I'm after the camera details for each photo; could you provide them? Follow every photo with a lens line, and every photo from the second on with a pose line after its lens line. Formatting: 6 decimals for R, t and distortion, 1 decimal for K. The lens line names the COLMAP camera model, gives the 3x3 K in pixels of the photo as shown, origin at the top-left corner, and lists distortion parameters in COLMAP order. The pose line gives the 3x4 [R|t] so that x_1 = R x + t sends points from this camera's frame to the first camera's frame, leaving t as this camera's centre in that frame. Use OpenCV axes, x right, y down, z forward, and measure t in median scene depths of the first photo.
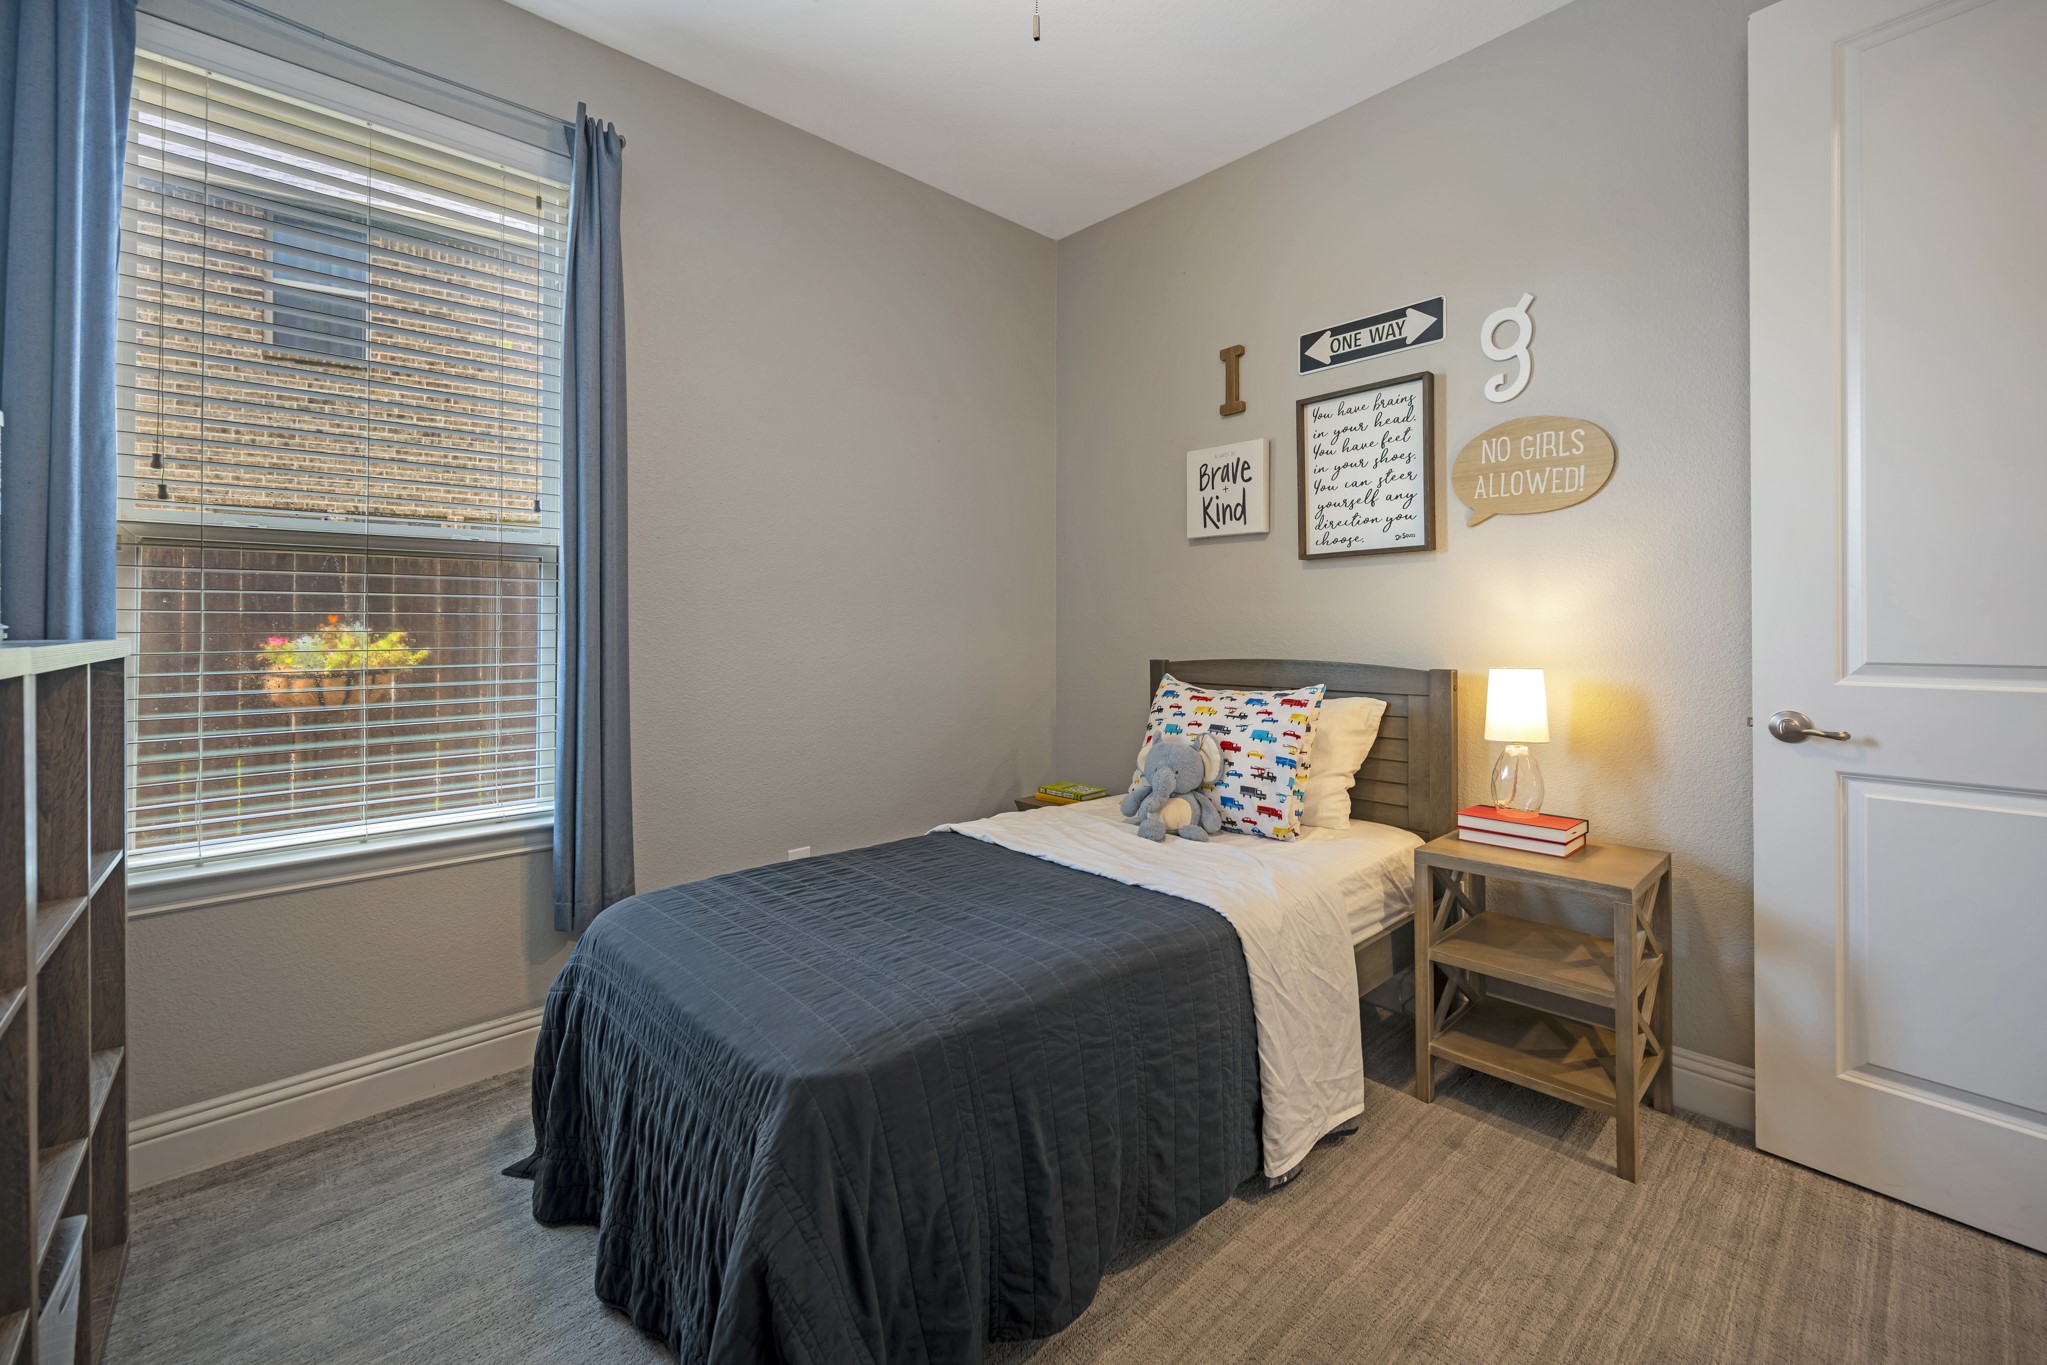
lens RADIAL K [[829.7, 0, 1026.8], [0, 829.7, 625.3], [0, 0, 1]] dist [-0.000695, -0.000055]
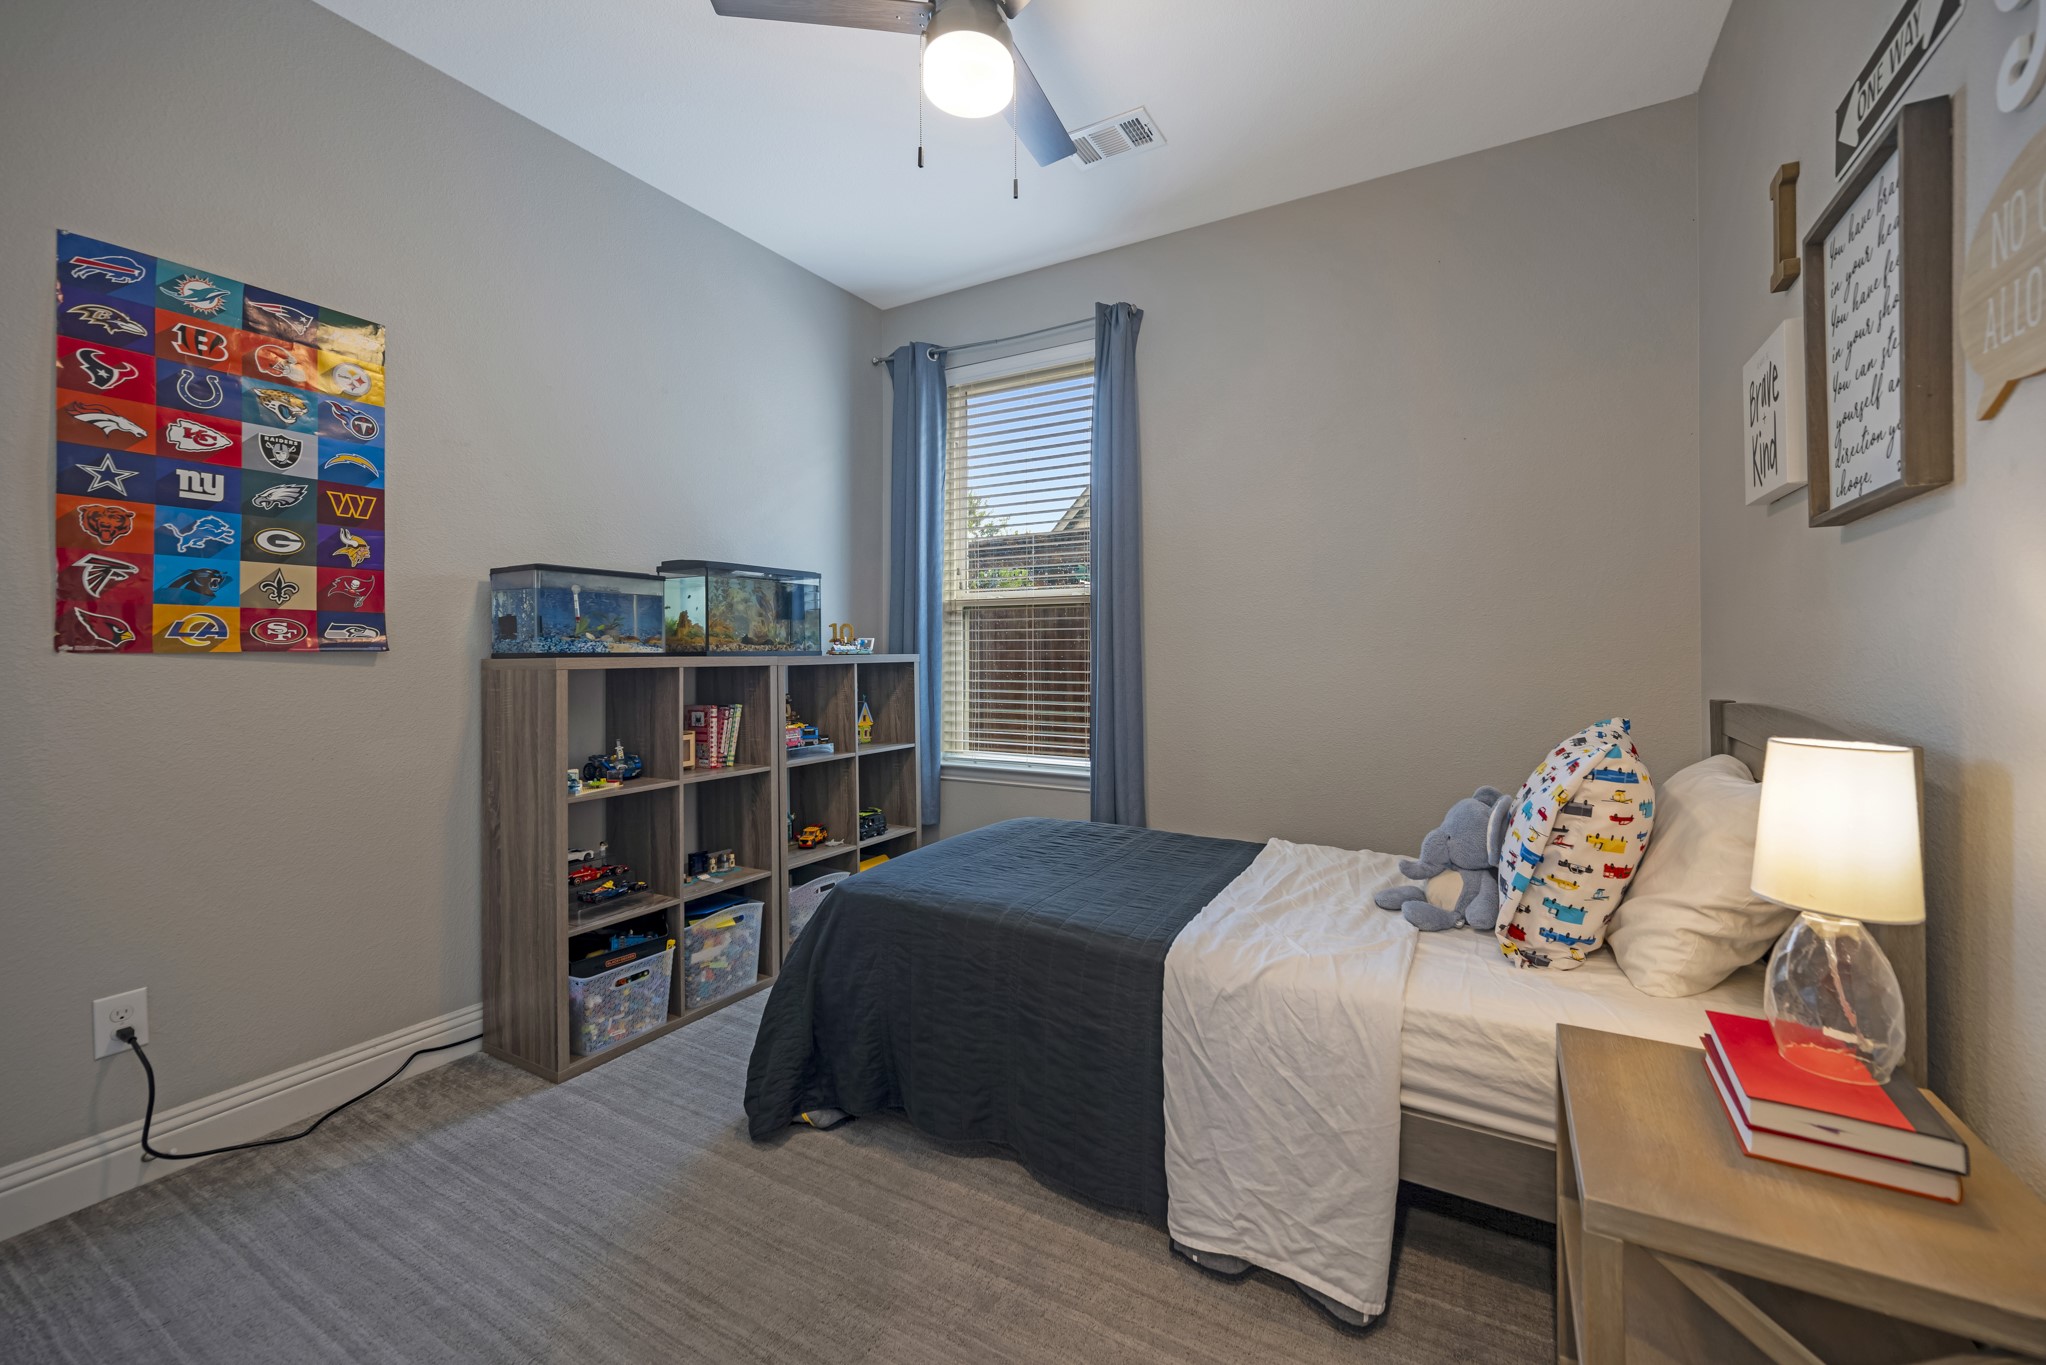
lens RADIAL K [[813.5, 0, 1028.1], [0, 813.5, 642.5], [0, 0, 1]] dist [-0.000542, -0.000044]
pose [[0.311775, -0.003204, -0.950151, 0.784758], [-0.000441, 0.999994, -0.003517, -0.001242], [0.950156, 0.001516, 0.311772, 0.395390]]
